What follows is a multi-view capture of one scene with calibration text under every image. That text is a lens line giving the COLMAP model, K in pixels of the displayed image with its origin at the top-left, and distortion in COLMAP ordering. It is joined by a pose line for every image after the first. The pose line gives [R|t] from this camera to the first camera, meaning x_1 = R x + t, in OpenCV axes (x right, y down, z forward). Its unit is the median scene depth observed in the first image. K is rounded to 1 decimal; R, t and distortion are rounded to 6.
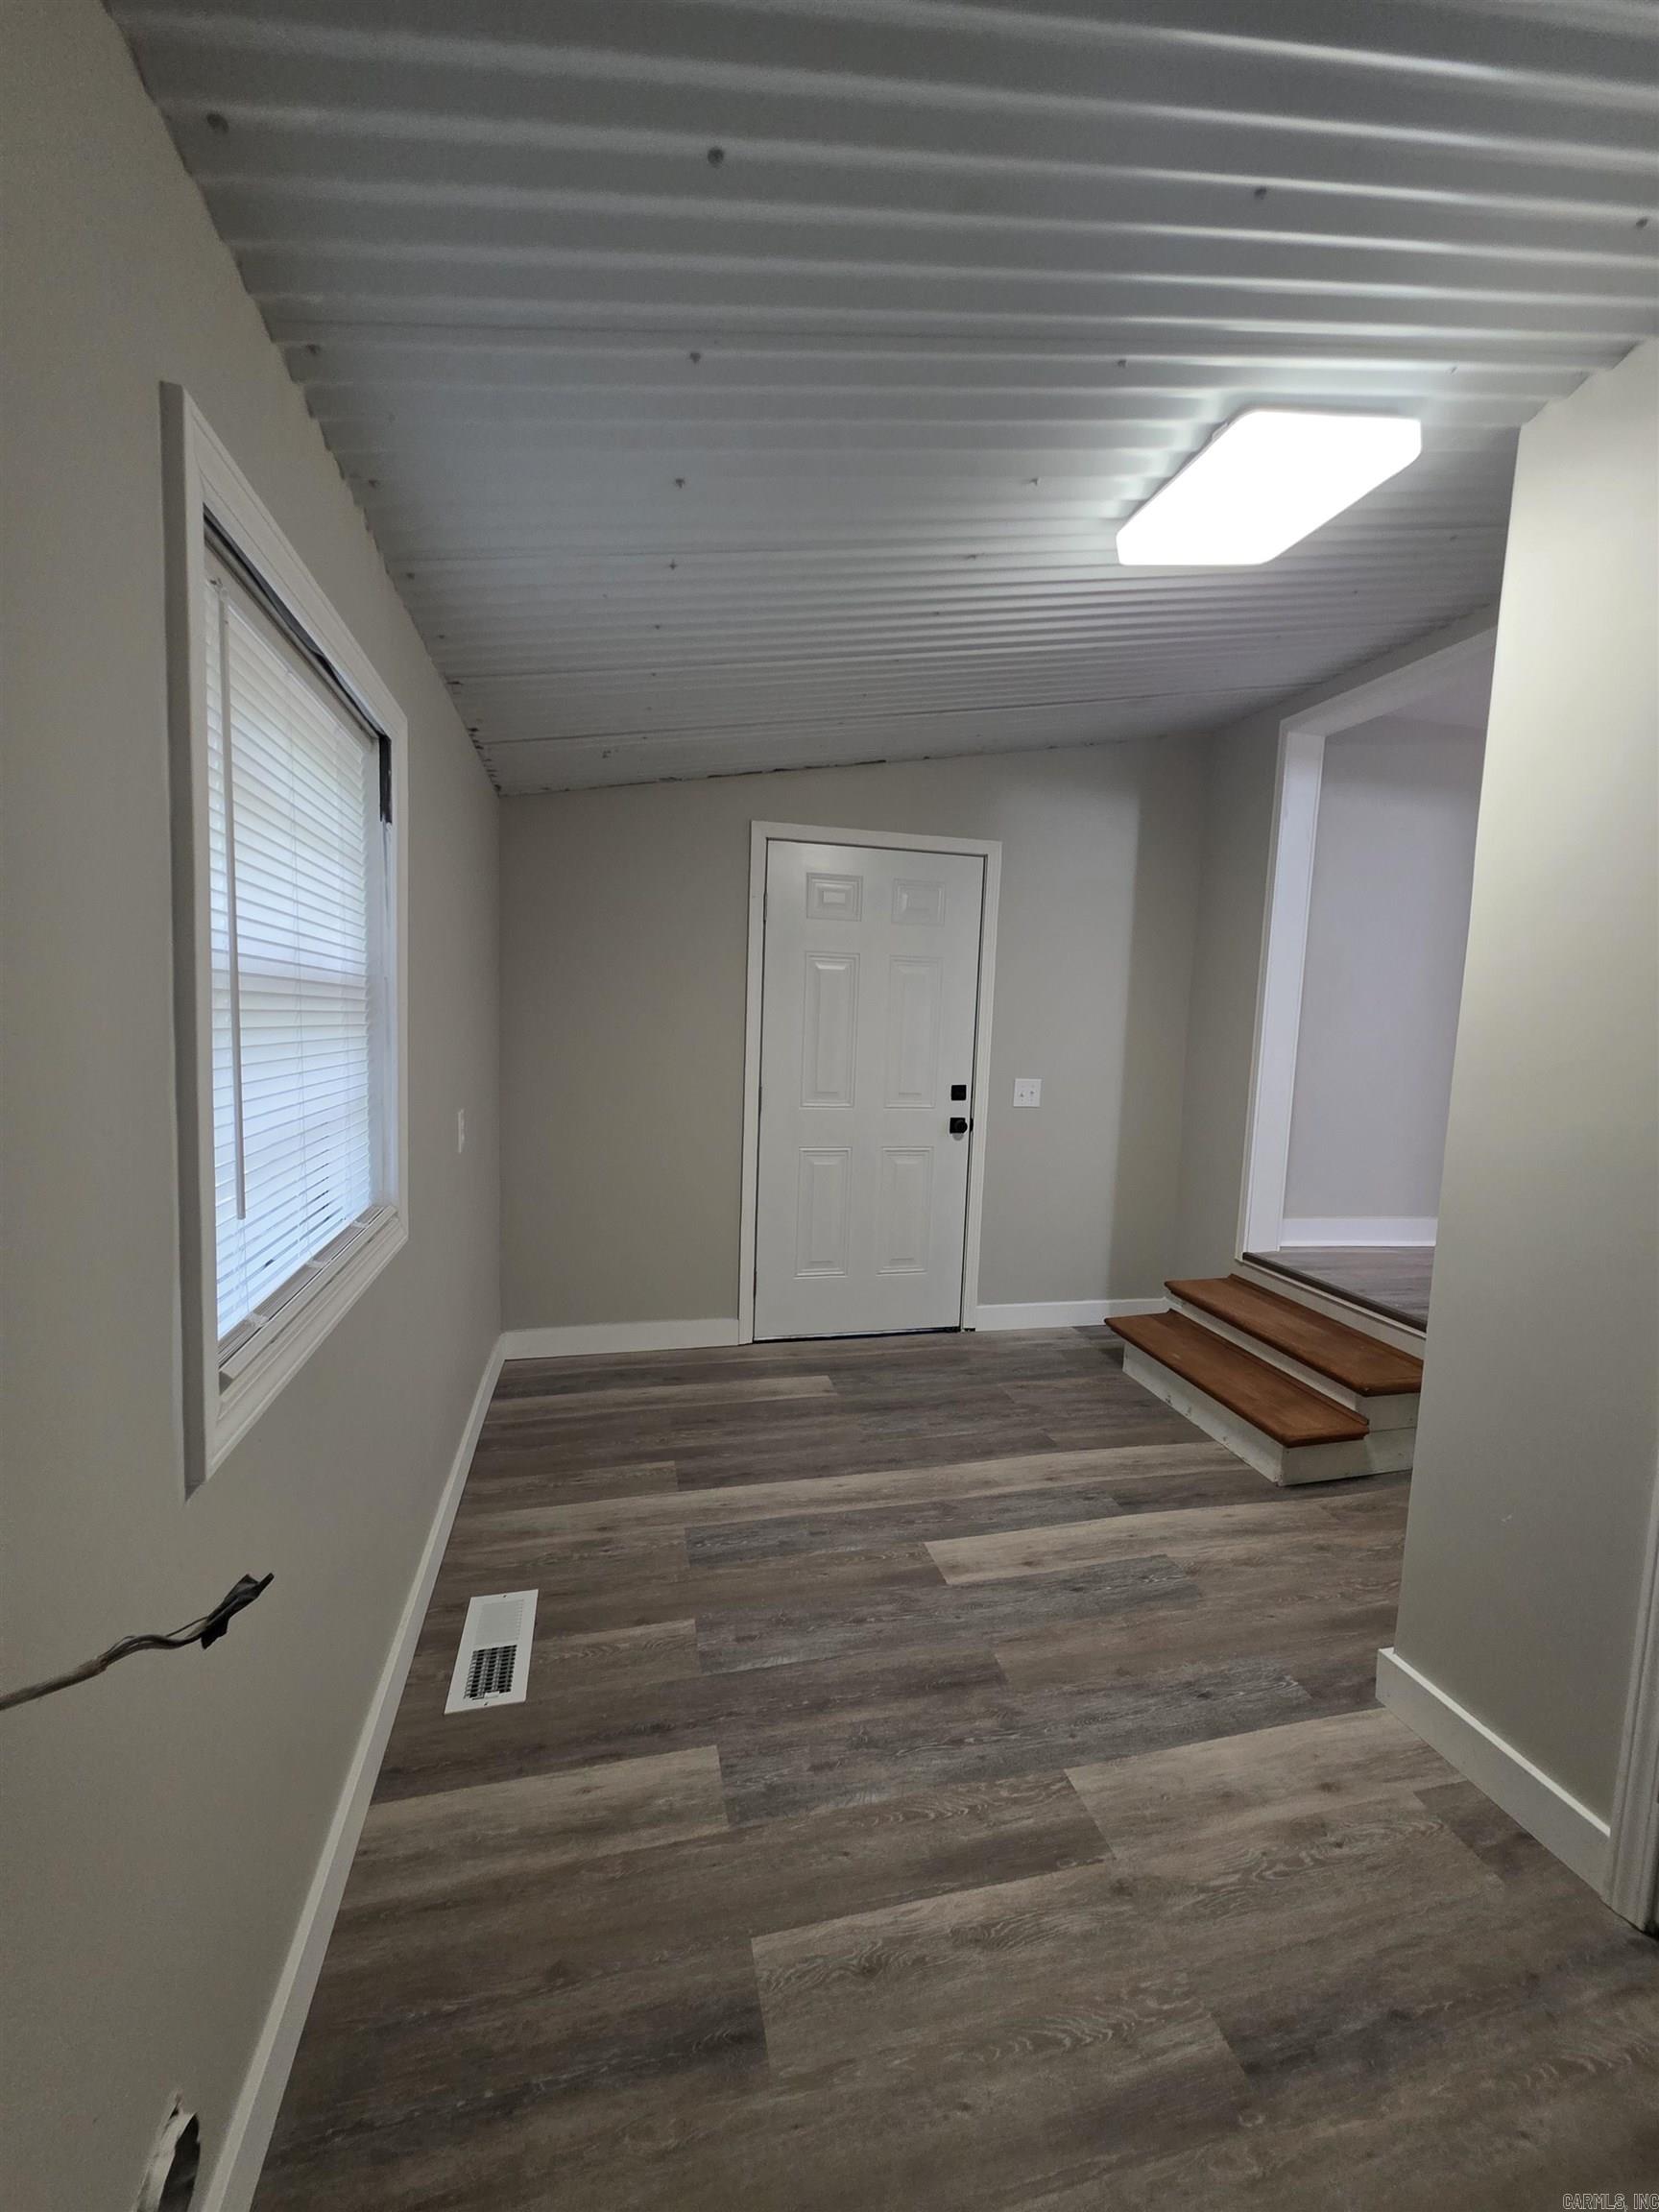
lens RADIAL K [[882.9, 0, 841.0], [0, 882.9, 1119.1], [0, 0, 1]] dist [0.004591, -0.001053]
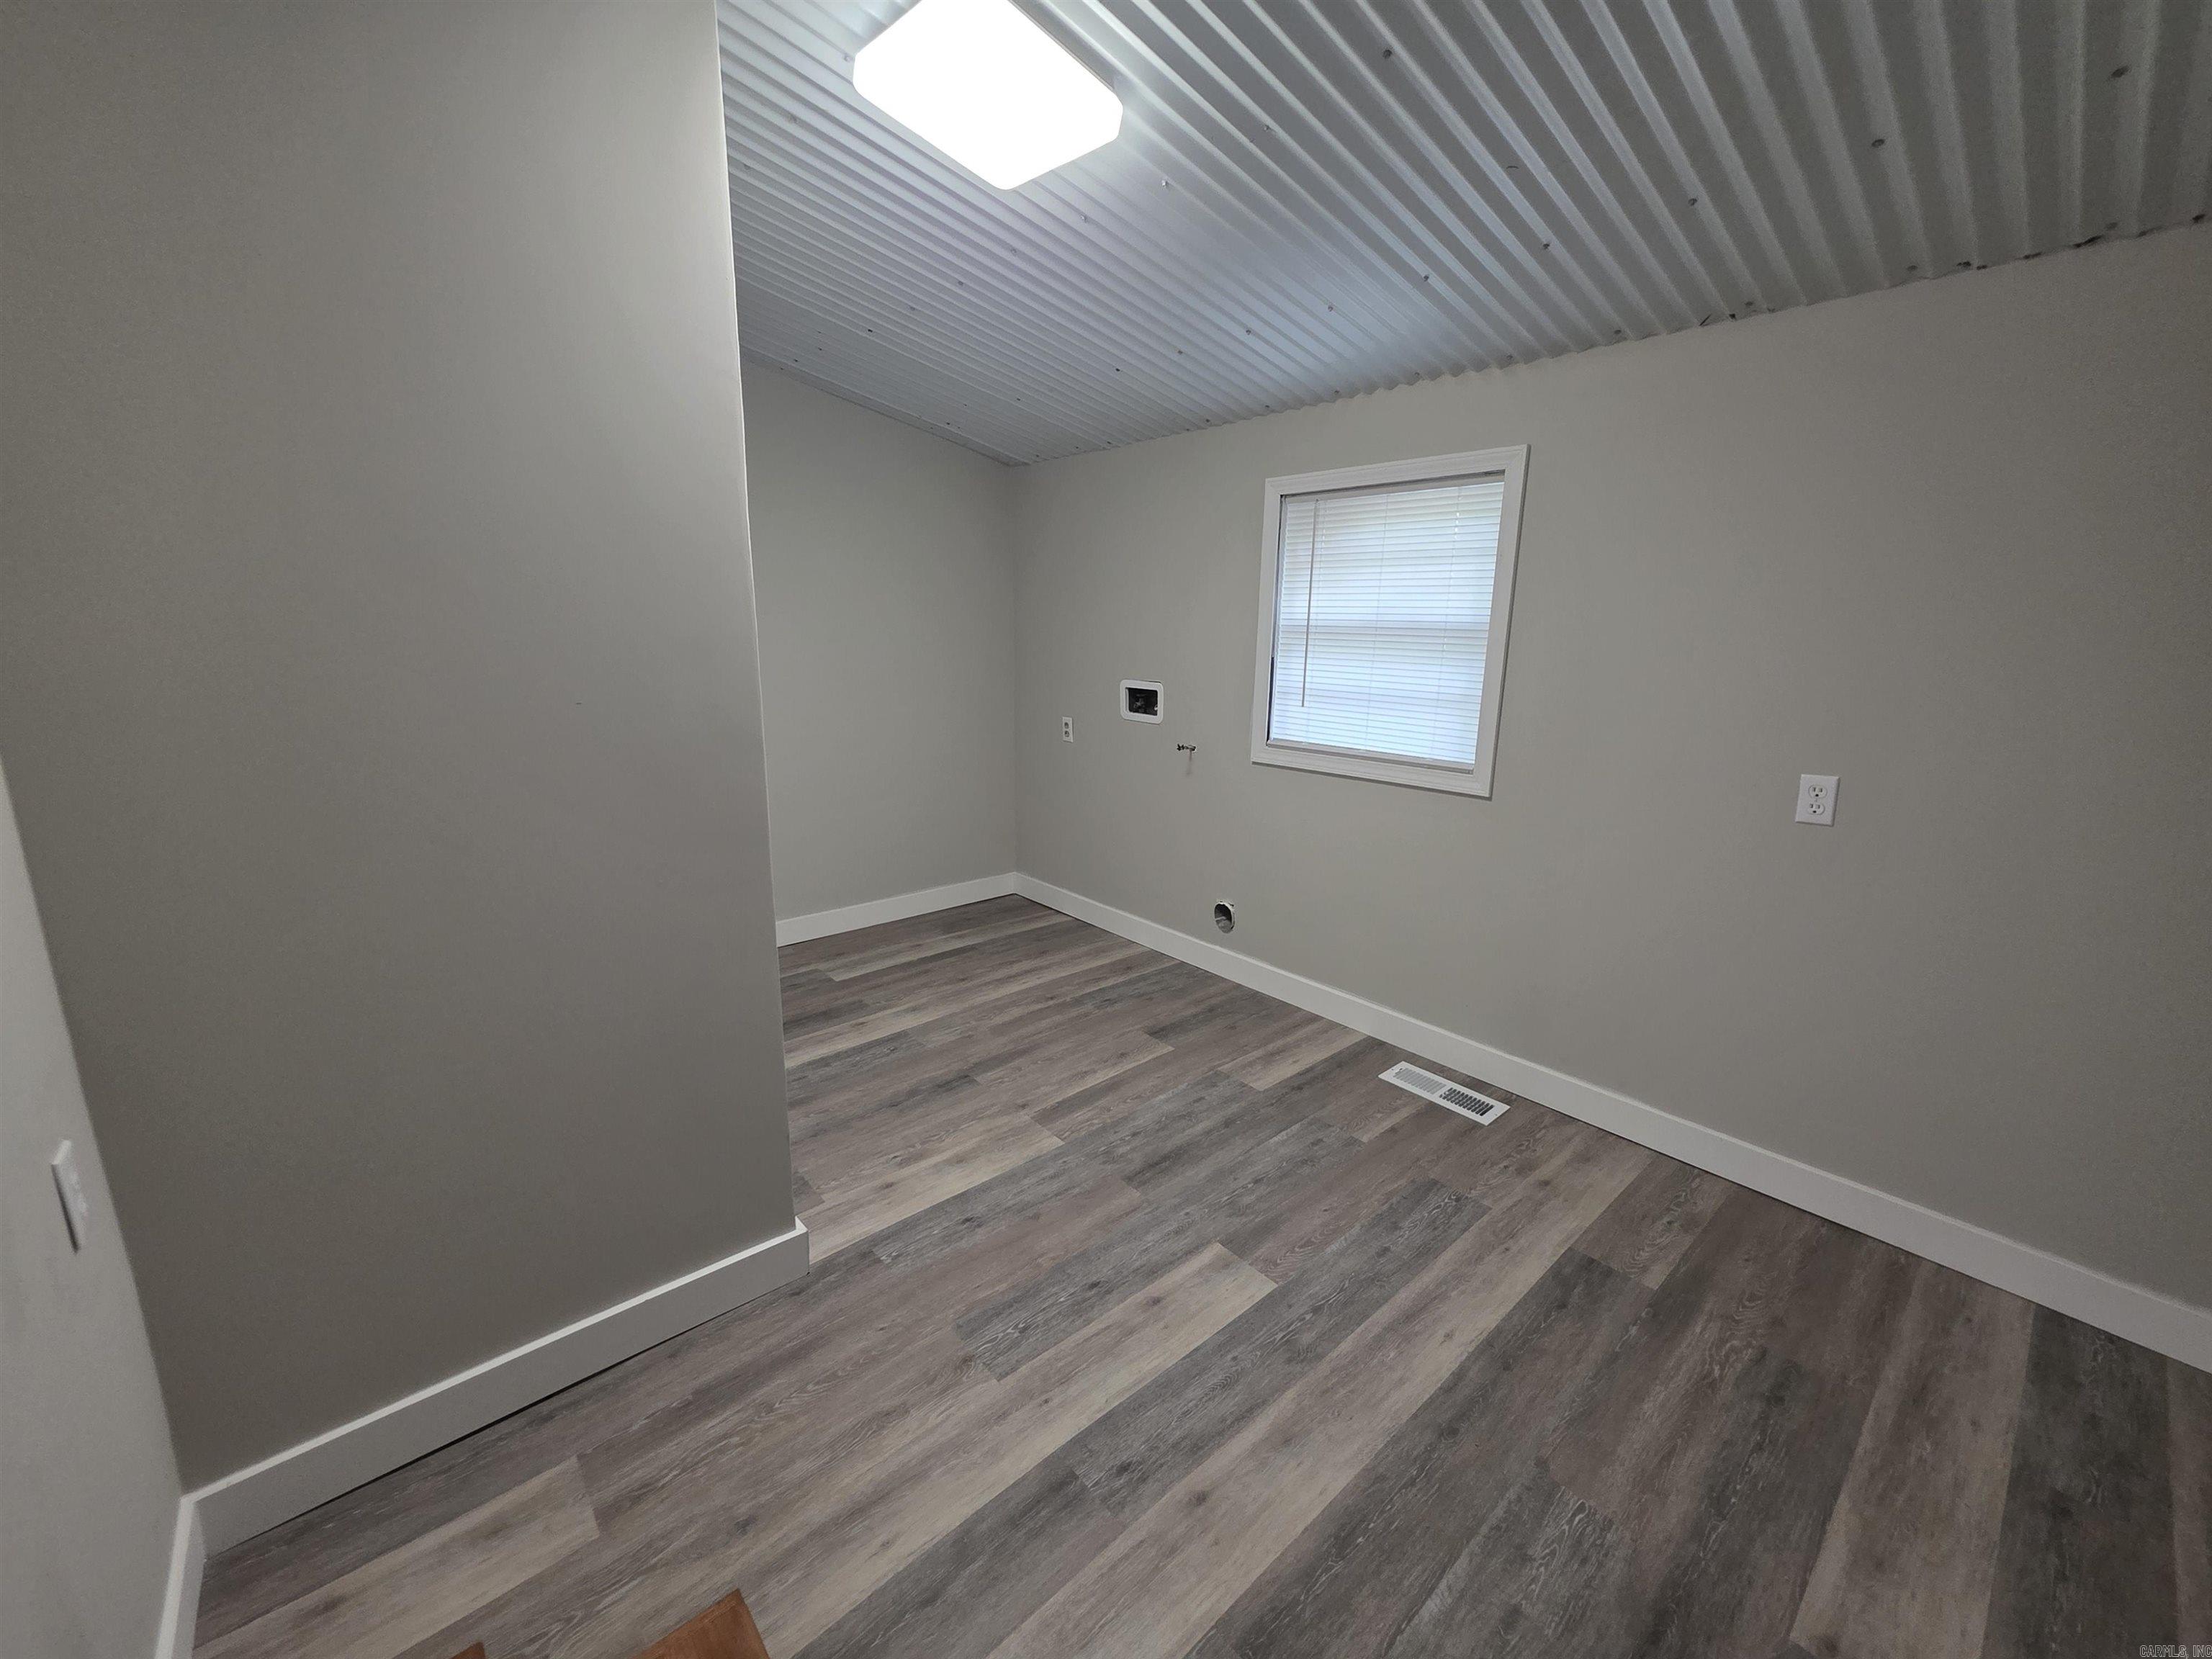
lens RADIAL K [[882.9, 0, 1108.4], [0, 882.9, 822.1], [0, 0, 1]] dist [0.004591, -0.001053]
pose [[-0.892124, 0.051187, -0.448882, 0.694160], [-0.098046, 0.947948, 0.302956, -0.194333], [0.441024, 0.314285, -0.840668, 1.775536]]
